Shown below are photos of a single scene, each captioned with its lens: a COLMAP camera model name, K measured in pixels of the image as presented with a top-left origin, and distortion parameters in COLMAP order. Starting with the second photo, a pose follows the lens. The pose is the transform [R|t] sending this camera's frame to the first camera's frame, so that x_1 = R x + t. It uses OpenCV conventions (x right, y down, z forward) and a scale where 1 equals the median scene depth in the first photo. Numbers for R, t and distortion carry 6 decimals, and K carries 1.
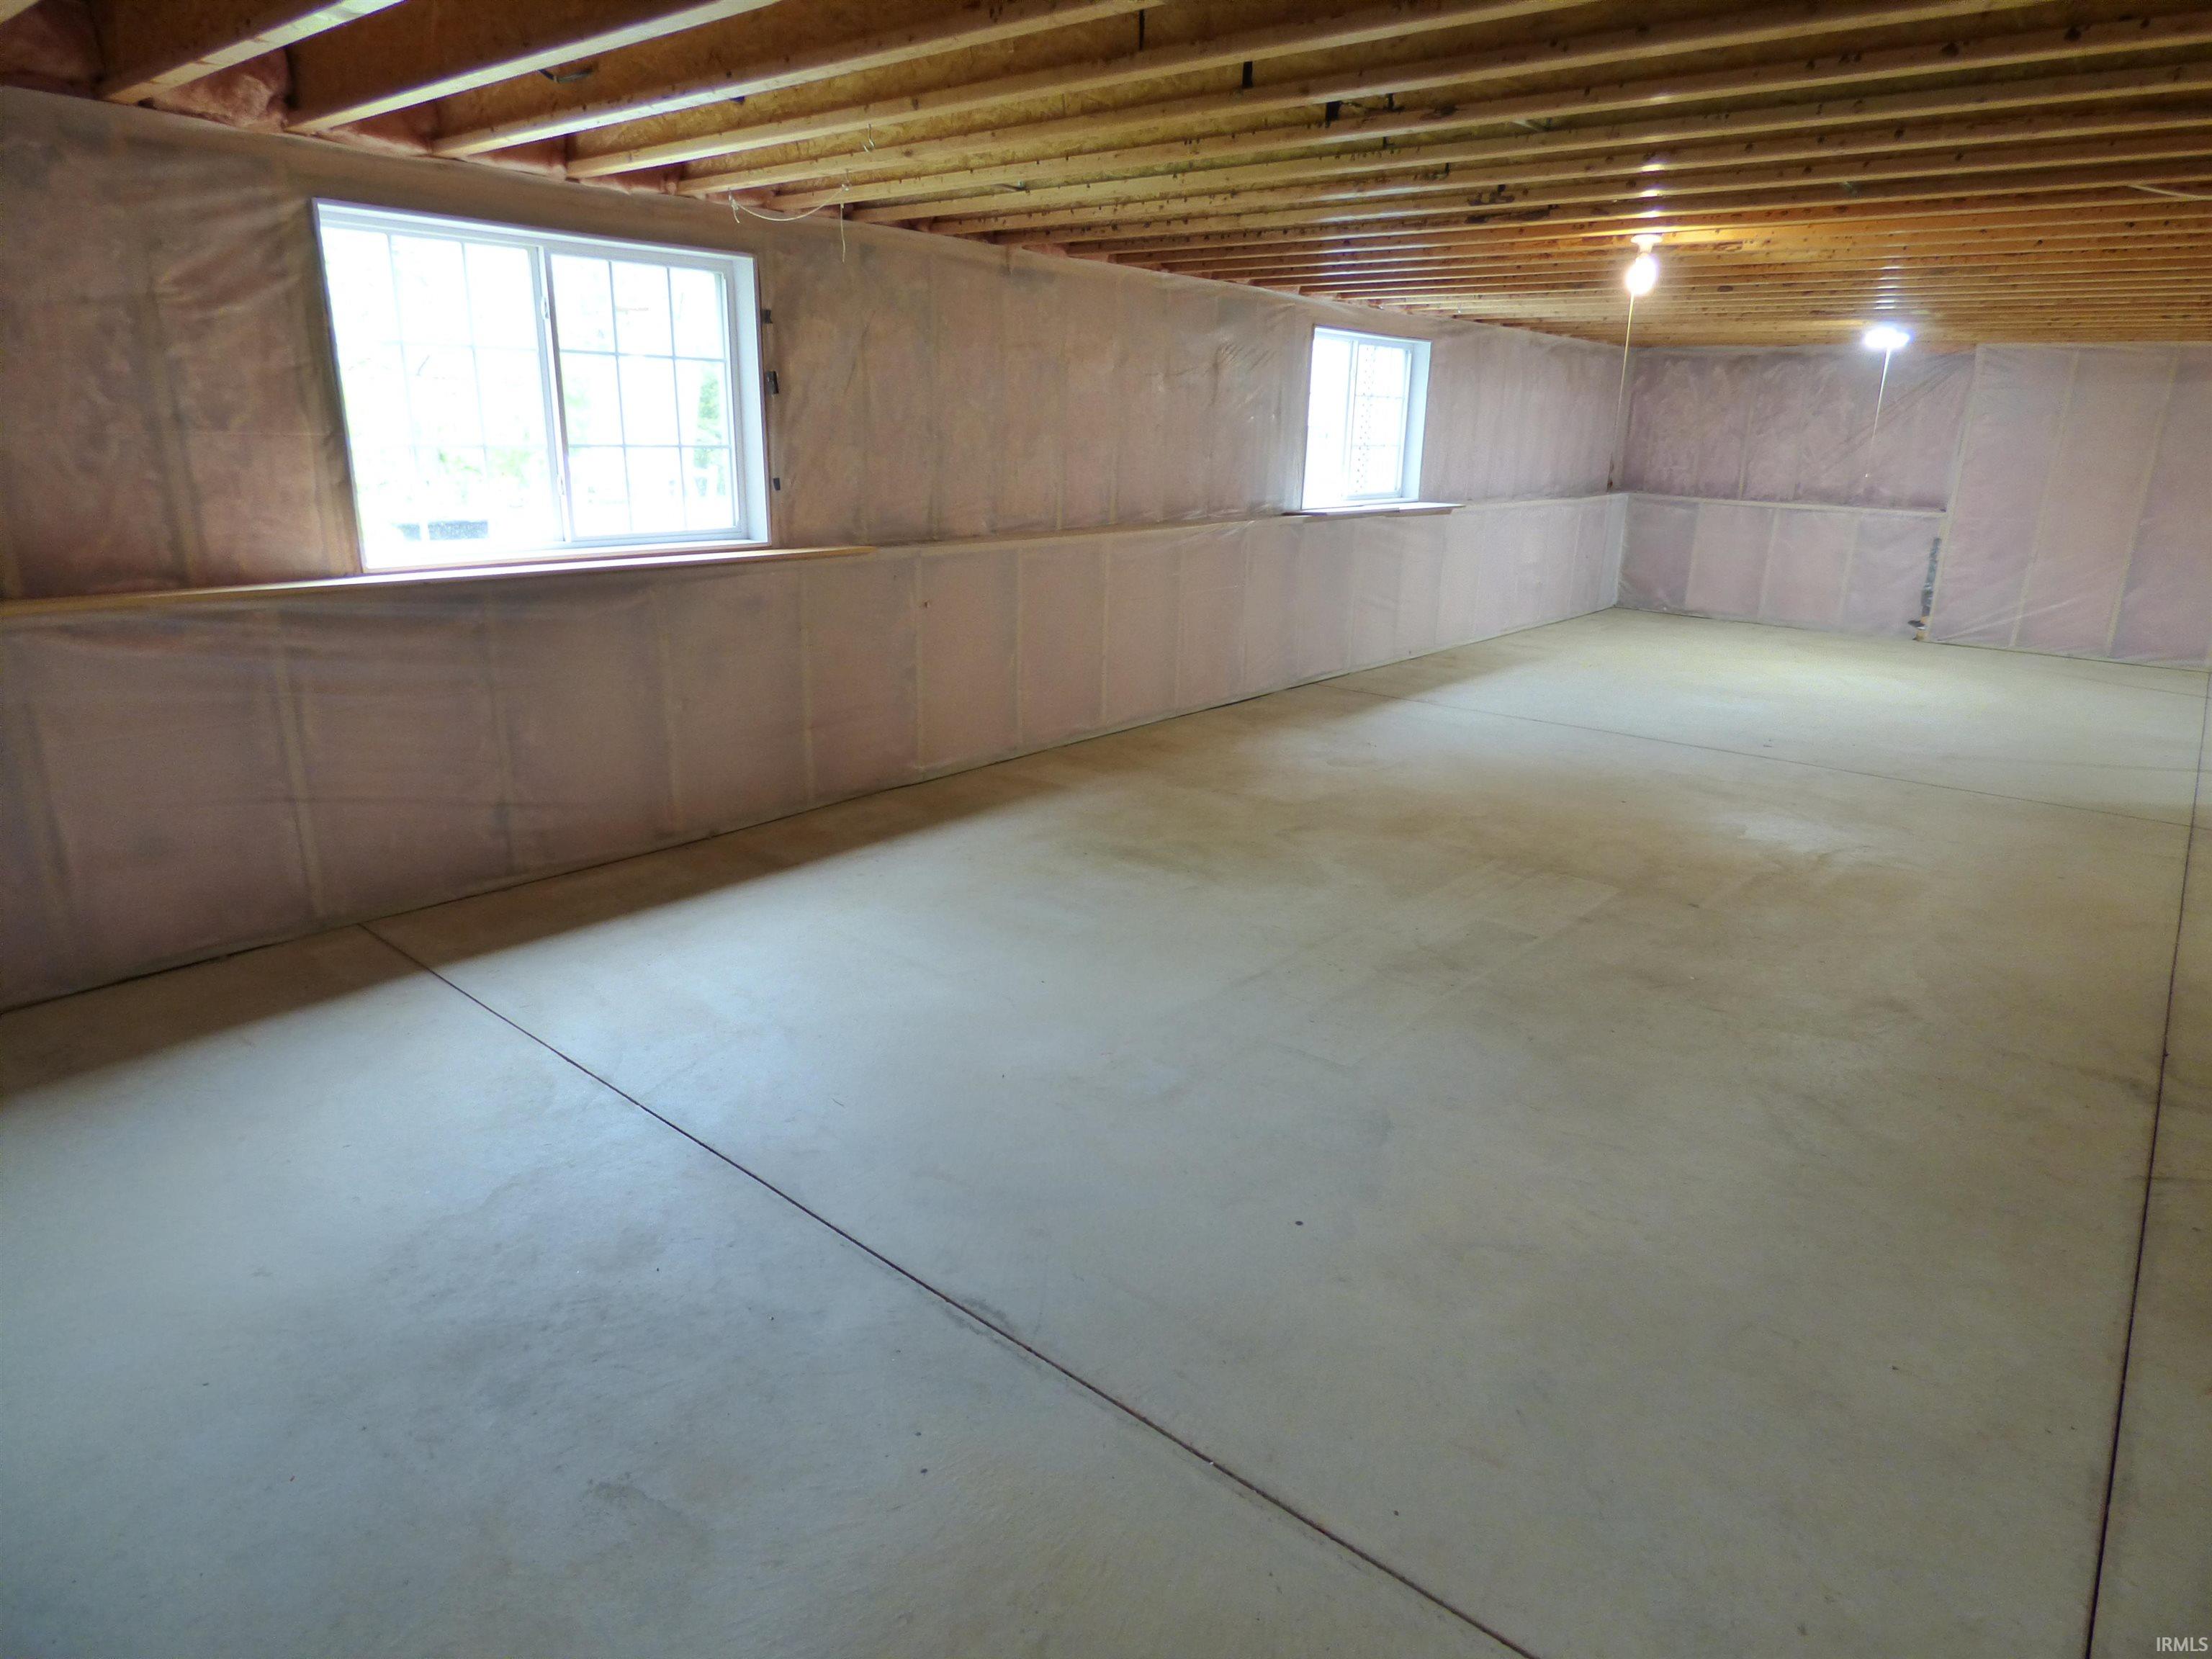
lens RADIAL K [[1342.8, 0, 1112.4], [0, 1342.8, 827.8], [0, 0, 1]] dist [-0.016542, 0.011323]
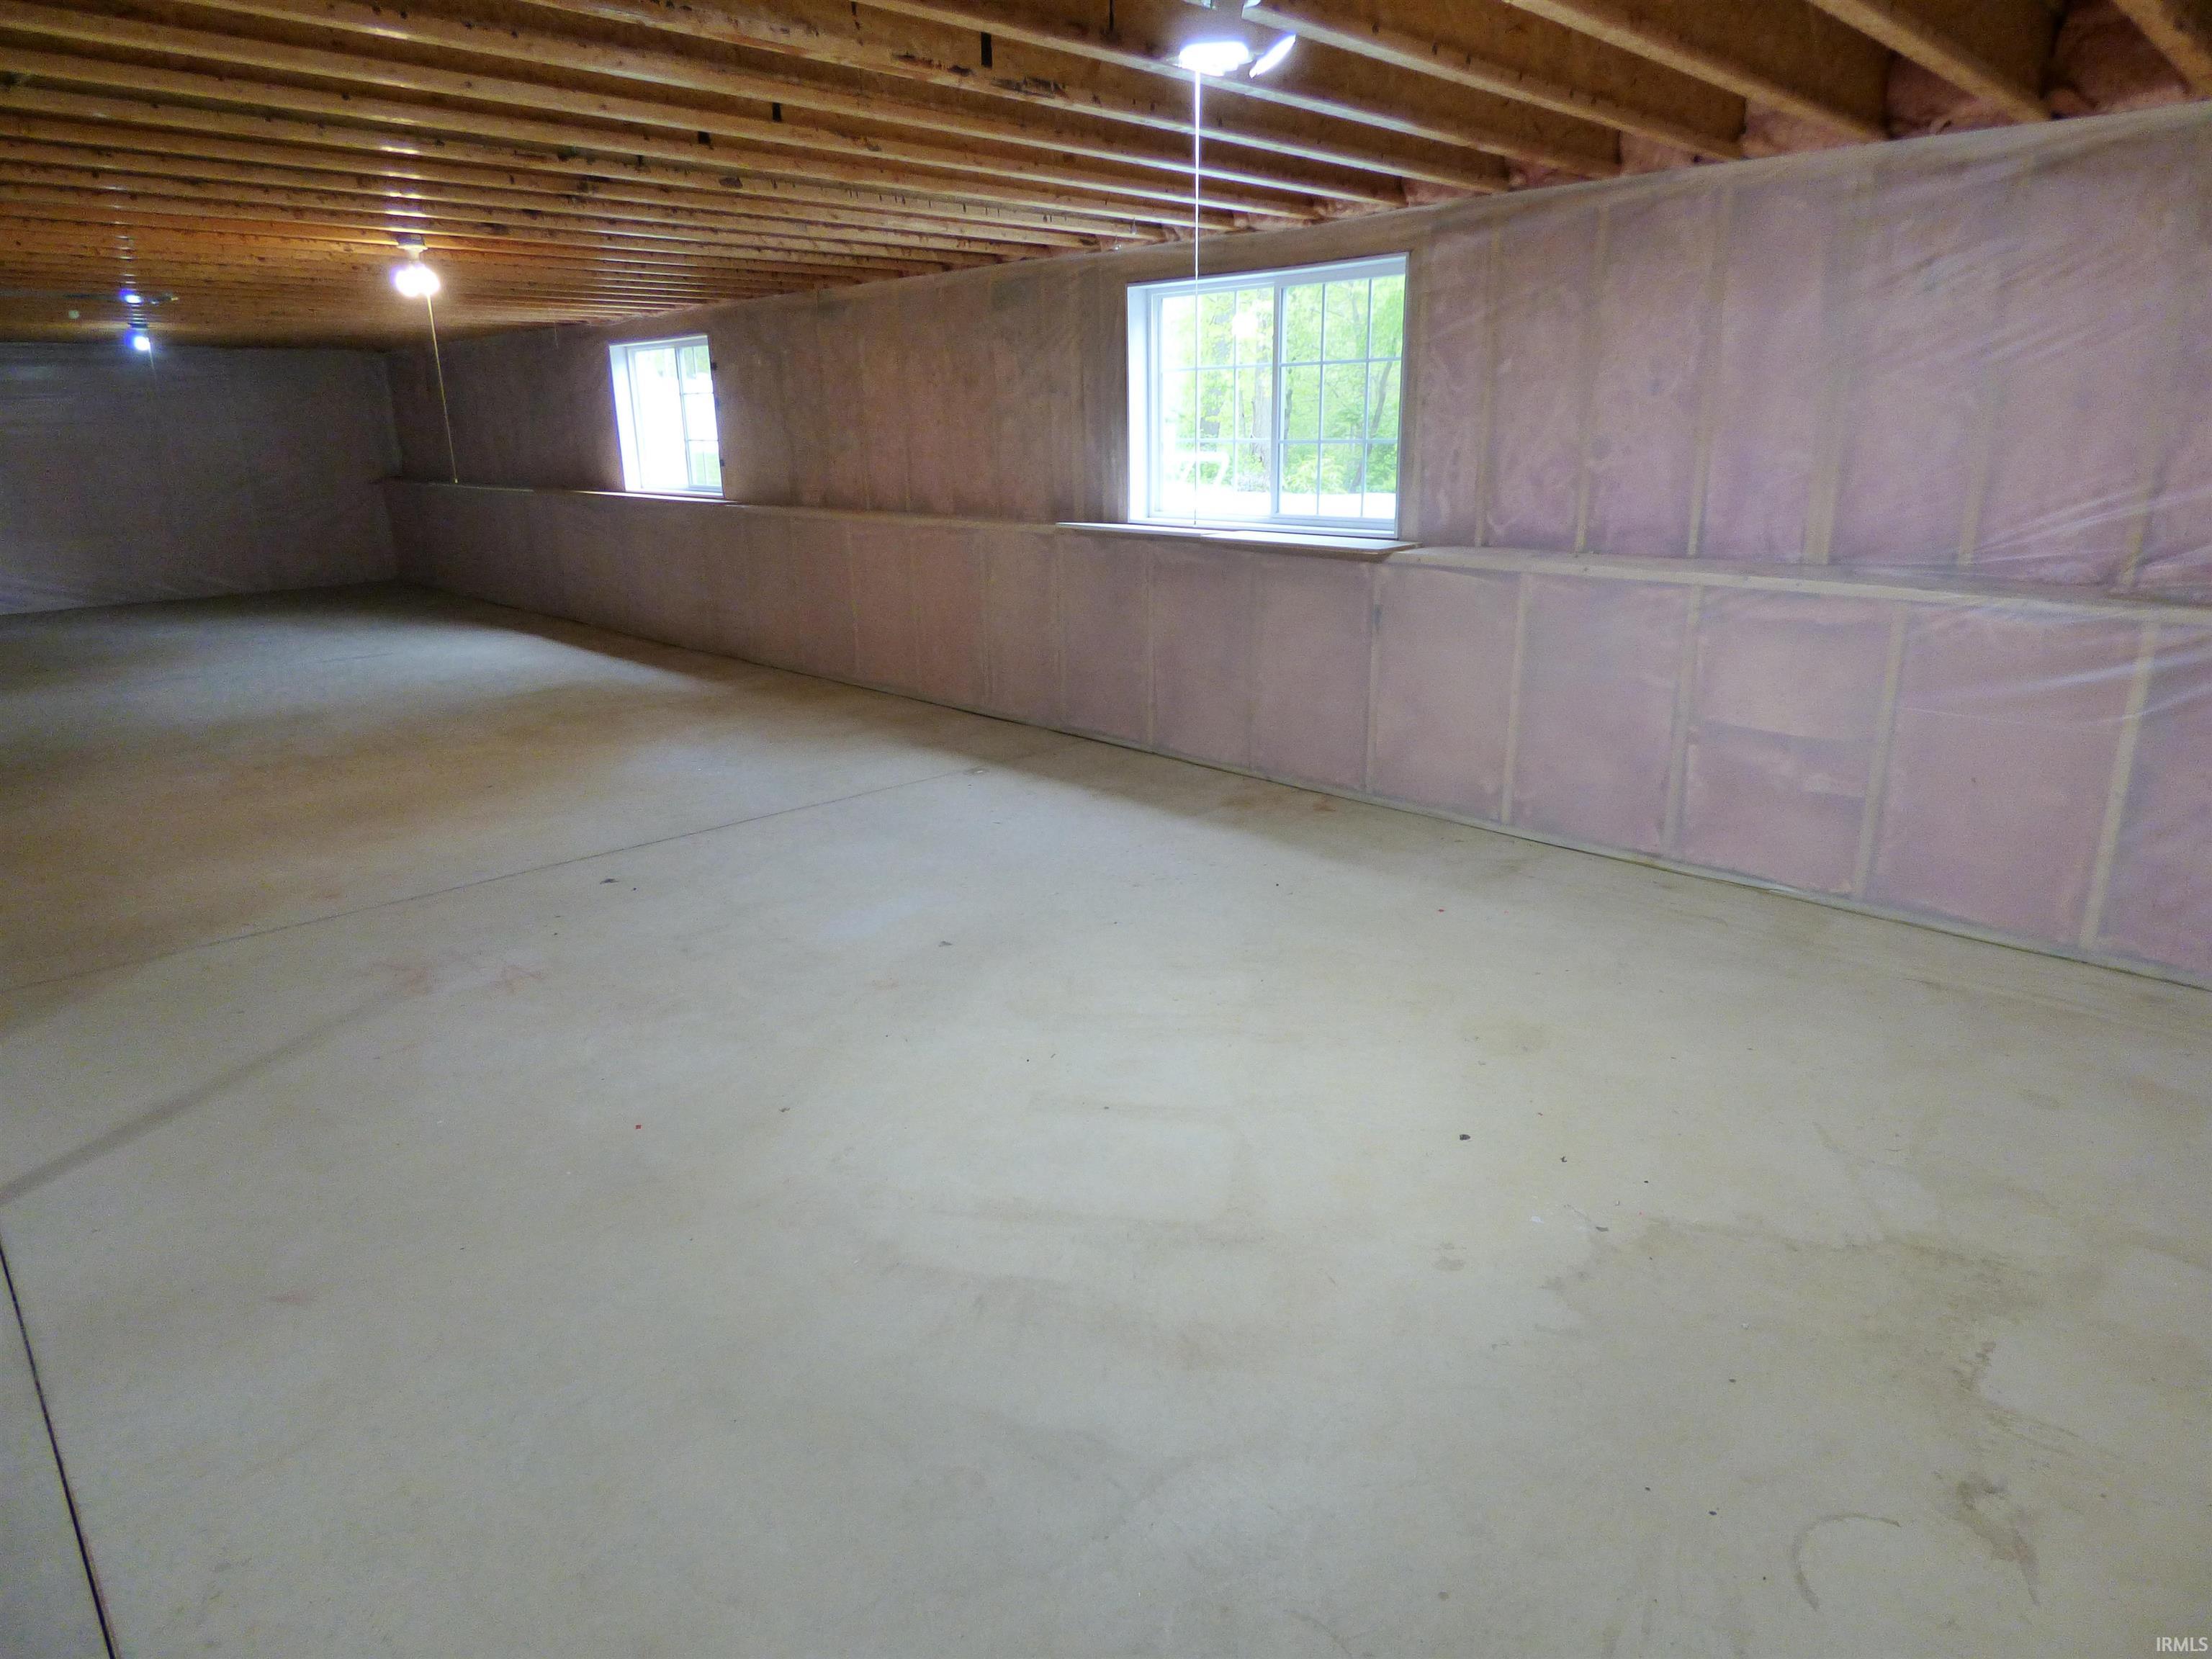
lens RADIAL K [[1342.8, 0, 1115.8], [0, 1342.8, 825.2], [0, 0, 1]] dist [-0.016542, 0.011323]
pose [[-0.136118, 0.271642, -0.952724, 1.087776], [-0.278119, 0.912524, 0.299916, -0.356512], [0.950853, 0.305795, -0.048662, 1.255295]]
